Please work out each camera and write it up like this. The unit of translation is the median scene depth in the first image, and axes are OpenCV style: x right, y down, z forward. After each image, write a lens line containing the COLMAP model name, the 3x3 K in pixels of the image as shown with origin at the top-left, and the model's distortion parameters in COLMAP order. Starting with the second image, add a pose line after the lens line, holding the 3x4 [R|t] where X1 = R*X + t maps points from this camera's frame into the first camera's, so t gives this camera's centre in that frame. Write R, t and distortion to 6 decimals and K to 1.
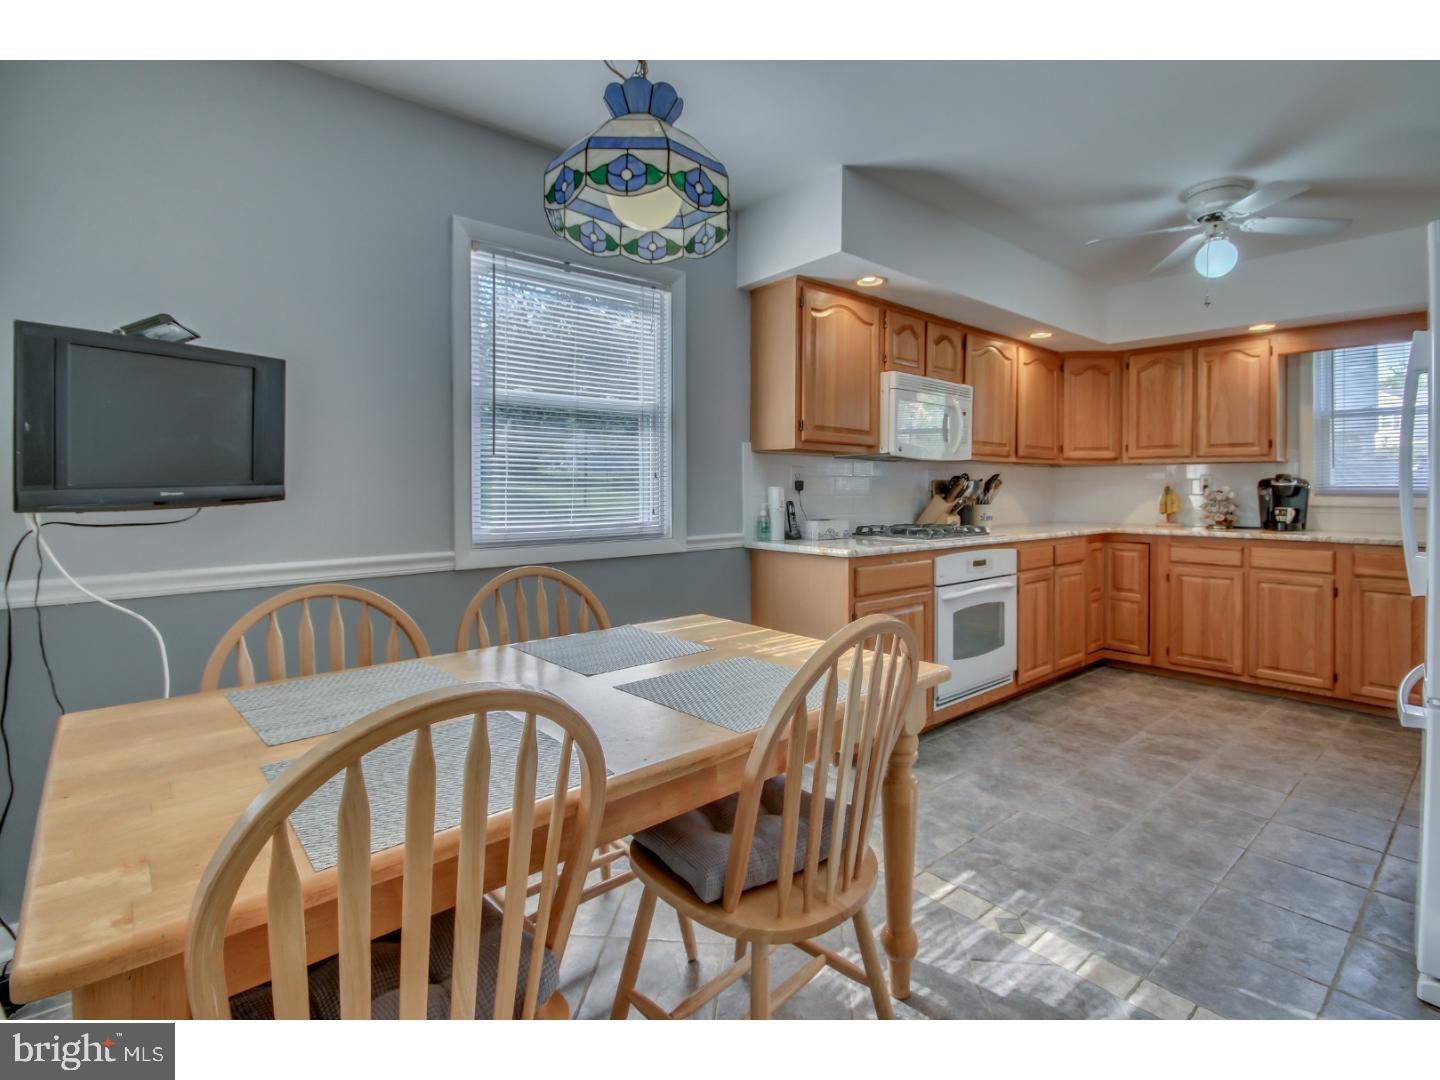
lens RADIAL K [[699.6, 0, 722.9], [0, 699.6, 486.4], [0, 0, 1]] dist [0.003108, -0.013481]
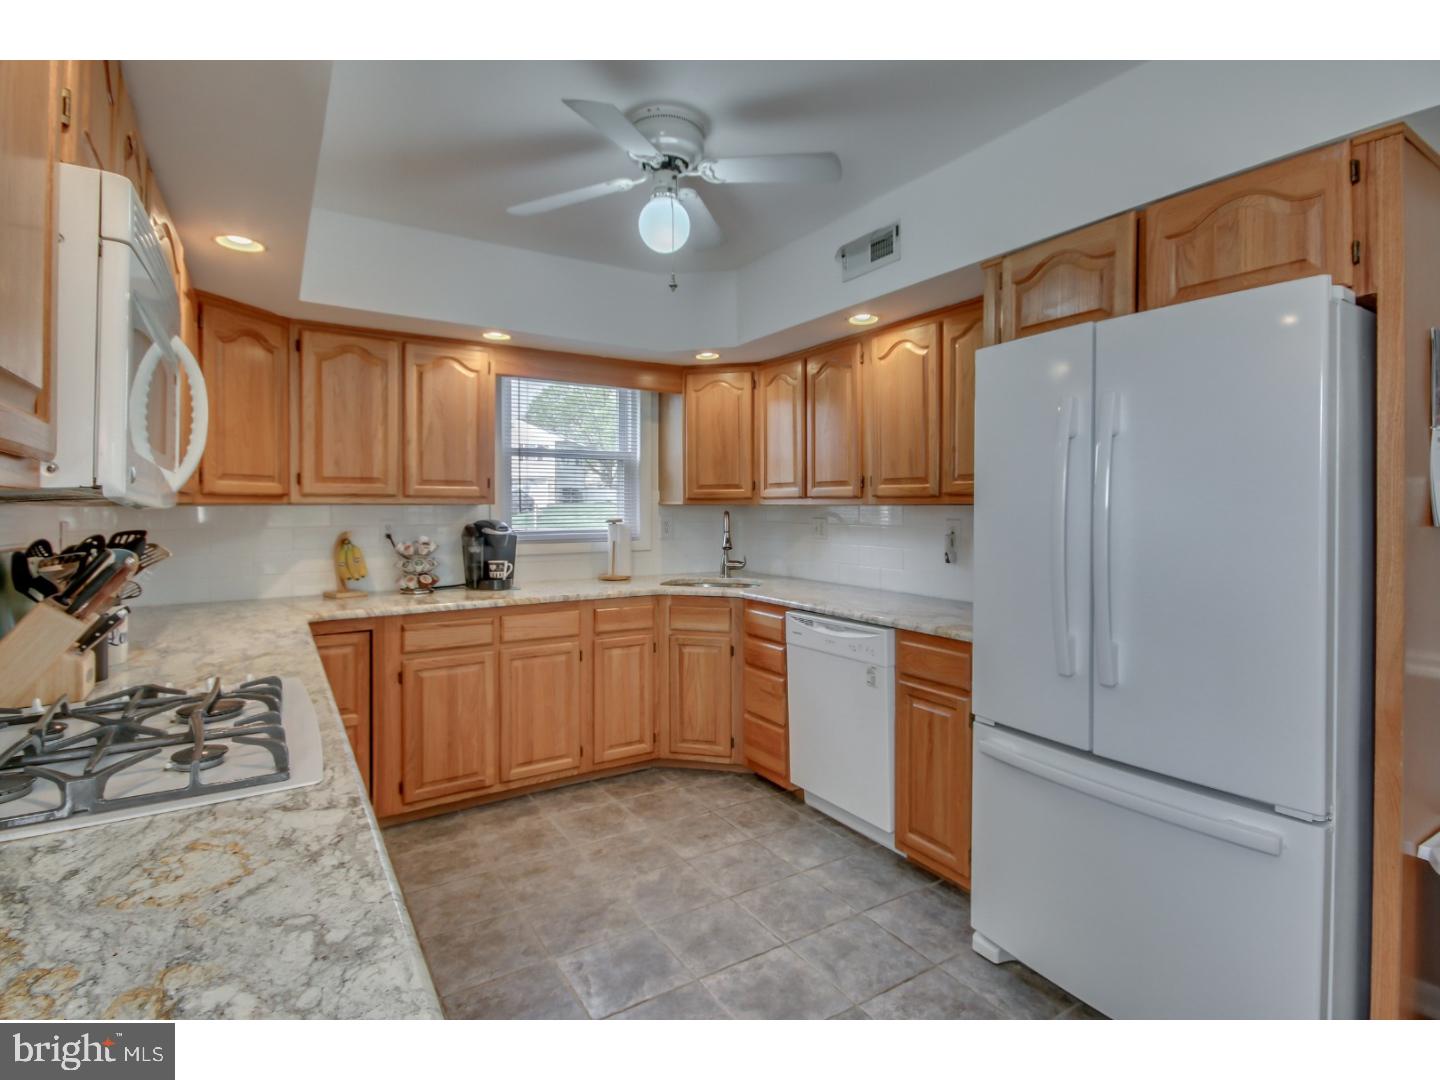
lens RADIAL K [[710.5, 0, 723.0], [0, 710.5, 513.4], [0, 0, 1]] dist [-0.001075, -0.000009]
pose [[0.142319, -0.011227, 0.989757, 0.010903], [0.002452, 0.999937, 0.010989, -0.034169], [-0.989818, 0.000863, 0.142338, 0.615193]]
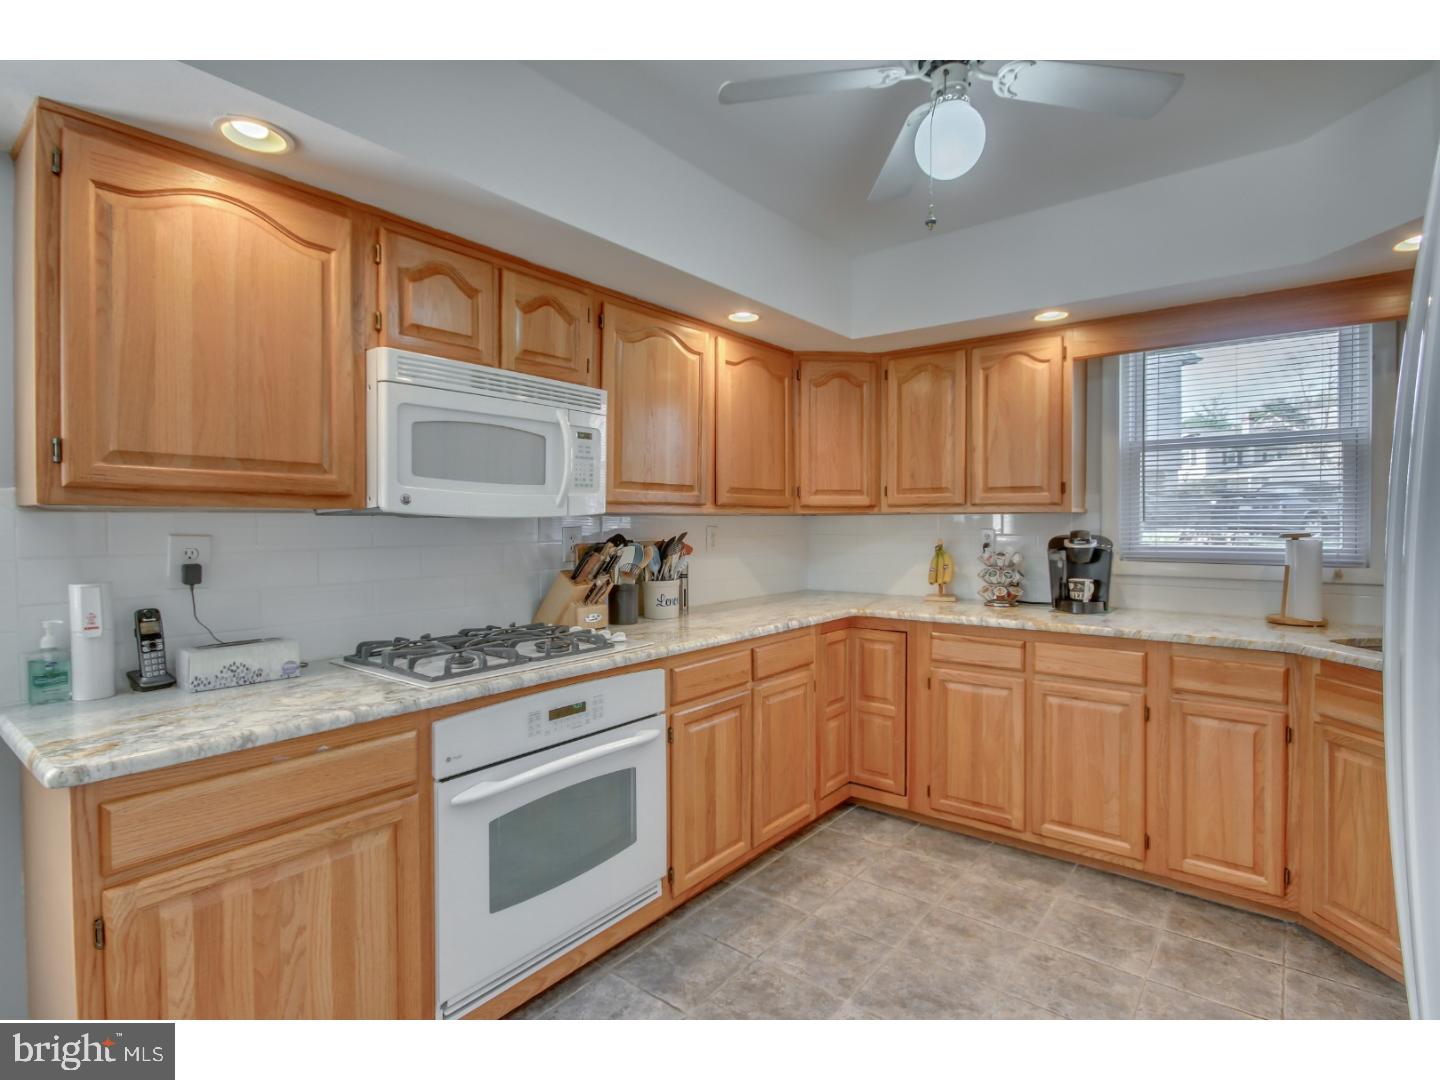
lens RADIAL K [[711.9, 0, 726.2], [0, 711.9, 527.0], [0, 0, 1]] dist [-0.004291, -0.000114]
pose [[0.981760, -0.007463, 0.189978, 0.321087], [0.005373, 0.999919, 0.011511, -0.031761], [-0.190048, -0.010281, 0.981721, 0.368385]]
